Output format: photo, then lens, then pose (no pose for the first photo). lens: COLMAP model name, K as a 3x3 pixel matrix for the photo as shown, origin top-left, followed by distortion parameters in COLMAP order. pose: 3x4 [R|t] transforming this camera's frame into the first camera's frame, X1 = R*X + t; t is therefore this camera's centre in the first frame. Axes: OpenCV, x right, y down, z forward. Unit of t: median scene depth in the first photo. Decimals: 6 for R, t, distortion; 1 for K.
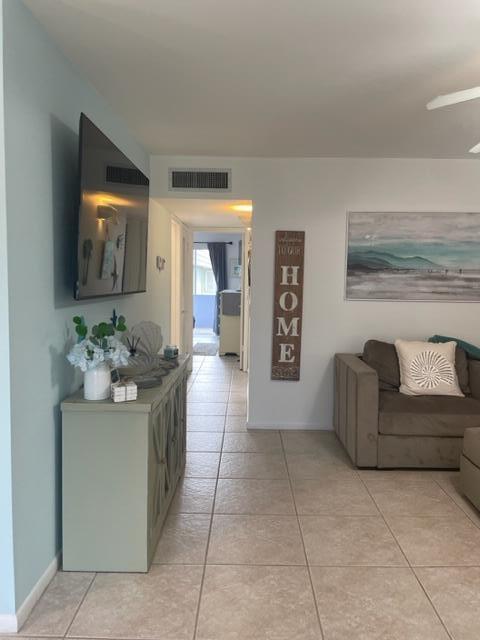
lens RADIAL K [[481.8, 0, 245.8], [0, 481.8, 313.4], [0, 0, 1]] dist [0.087213, -0.110865]
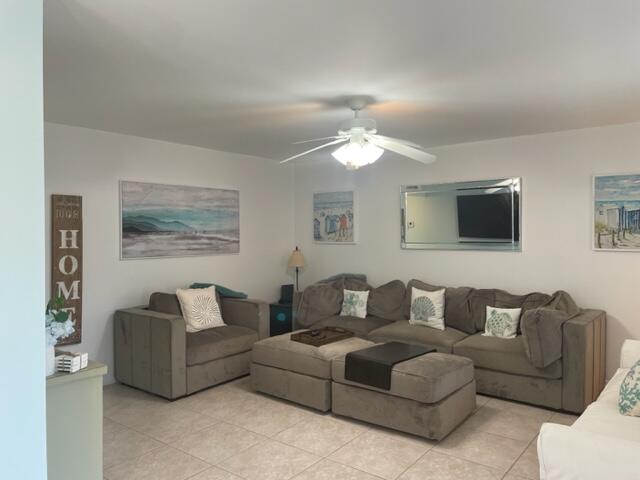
lens RADIAL K [[484.5, 0, 317.0], [0, 484.5, 234.2], [0, 0, 1]] dist [0.092700, -0.127874]
pose [[0.616426, -0.023335, 0.787067, -0.399338], [0.073496, 0.996902, -0.028005, -0.022320], [-0.783975, 0.075109, 0.616232, -0.037529]]
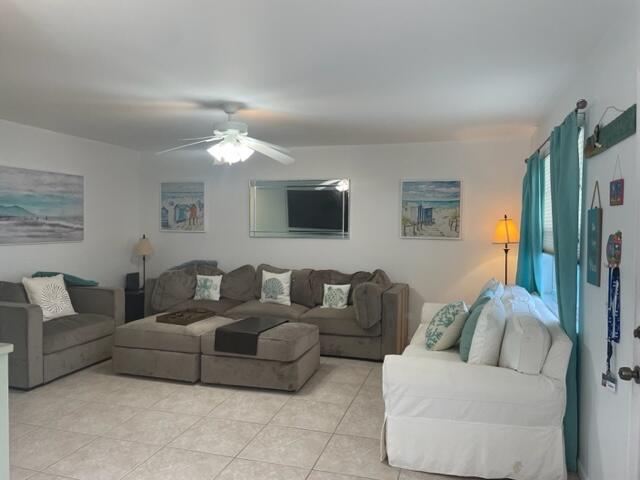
lens RADIAL K [[484.5, 0, 317.0], [0, 484.5, 234.2], [0, 0, 1]] dist [0.092700, -0.127874]
pose [[0.282457, -0.034775, 0.958649, -0.567164], [0.065141, 0.997731, 0.017000, -0.022996], [-0.957066, 0.057645, 0.284081, -0.011680]]
